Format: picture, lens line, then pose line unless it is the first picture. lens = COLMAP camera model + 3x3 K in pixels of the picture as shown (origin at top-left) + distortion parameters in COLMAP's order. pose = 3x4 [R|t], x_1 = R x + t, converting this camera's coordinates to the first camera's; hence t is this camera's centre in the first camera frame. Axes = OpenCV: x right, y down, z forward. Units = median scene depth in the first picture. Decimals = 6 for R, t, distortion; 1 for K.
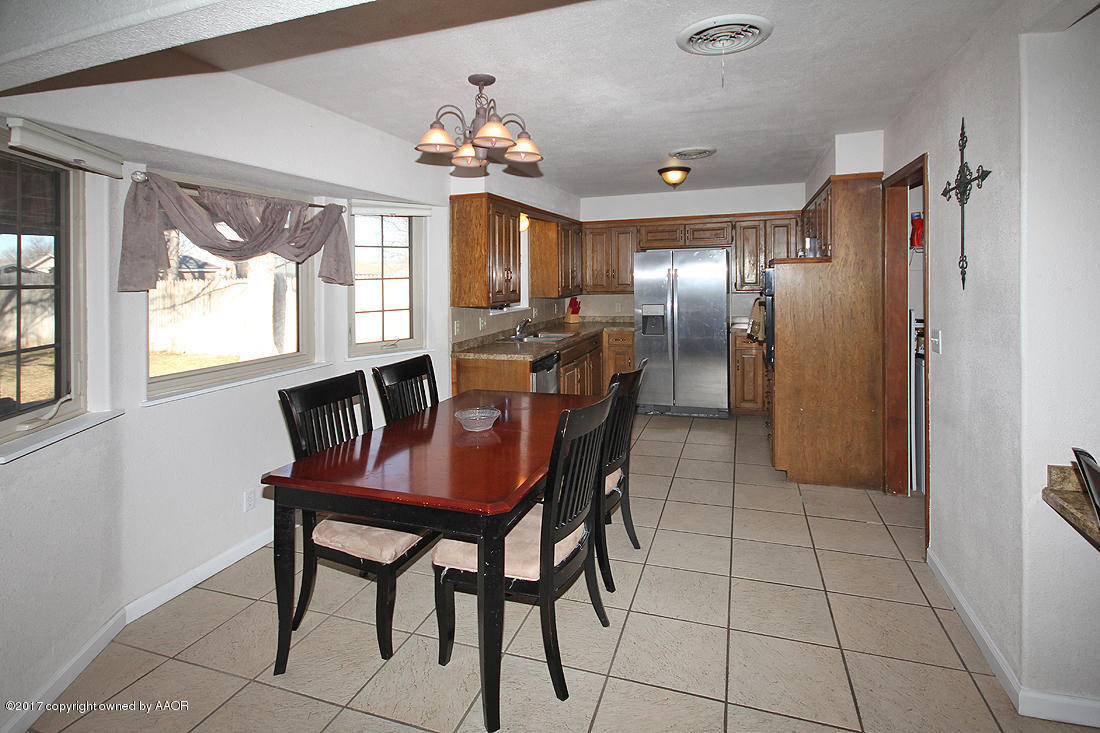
lens RADIAL K [[559.1, 0, 507.9], [0, 559.1, 307.9], [0, 0, 1]] dist [0.006260, 0.000782]
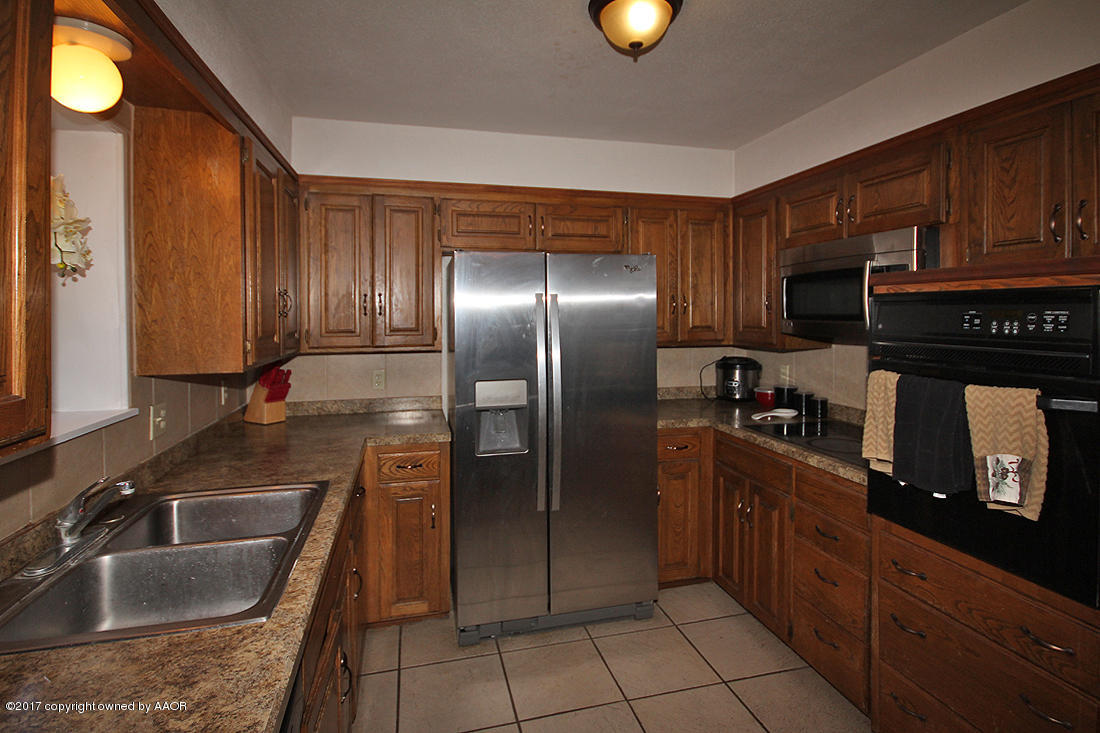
lens RADIAL K [[559.1, 0, 524.8], [0, 559.1, 325.4], [0, 0, 1]] dist [0.006260, 0.000782]
pose [[0.812436, 0.005077, 0.583029, 0.046002], [0.019373, 0.999175, -0.035696, -0.041819], [-0.582729, 0.040296, 0.811667, 0.882919]]
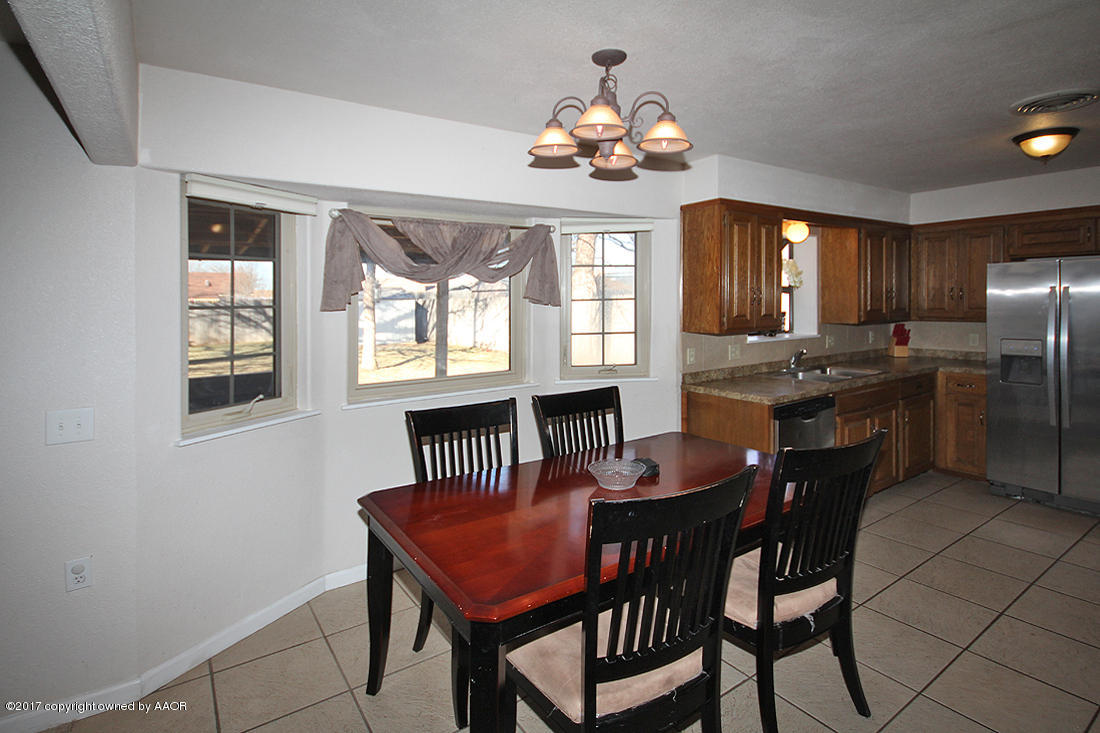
lens RADIAL K [[526.5, 0, 544.7], [0, 526.5, 314.5], [0, 0, 1]] dist [0.001816, -0.000412]
pose [[0.825777, 0.023571, -0.563504, 0.192359], [-0.032951, 0.999436, -0.006482, -0.017281], [0.563033, 0.023921, 0.826088, 0.198845]]
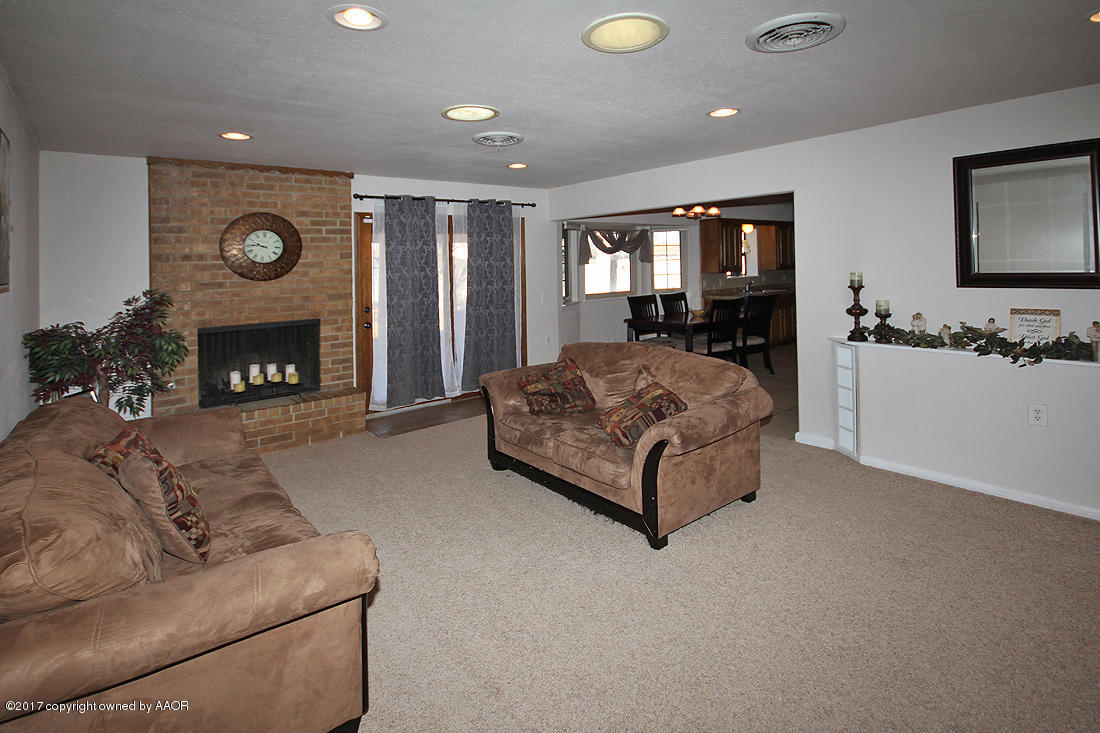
lens RADIAL K [[559.1, 0, 484.4], [0, 559.1, 275.6], [0, 0, 1]] dist [0.006260, 0.000782]
pose [[0.838225, 0.002833, -0.545318, 0.369793], [-0.015074, 0.999725, -0.017976, 0.059376], [0.545117, 0.023288, 0.838037, -1.220958]]
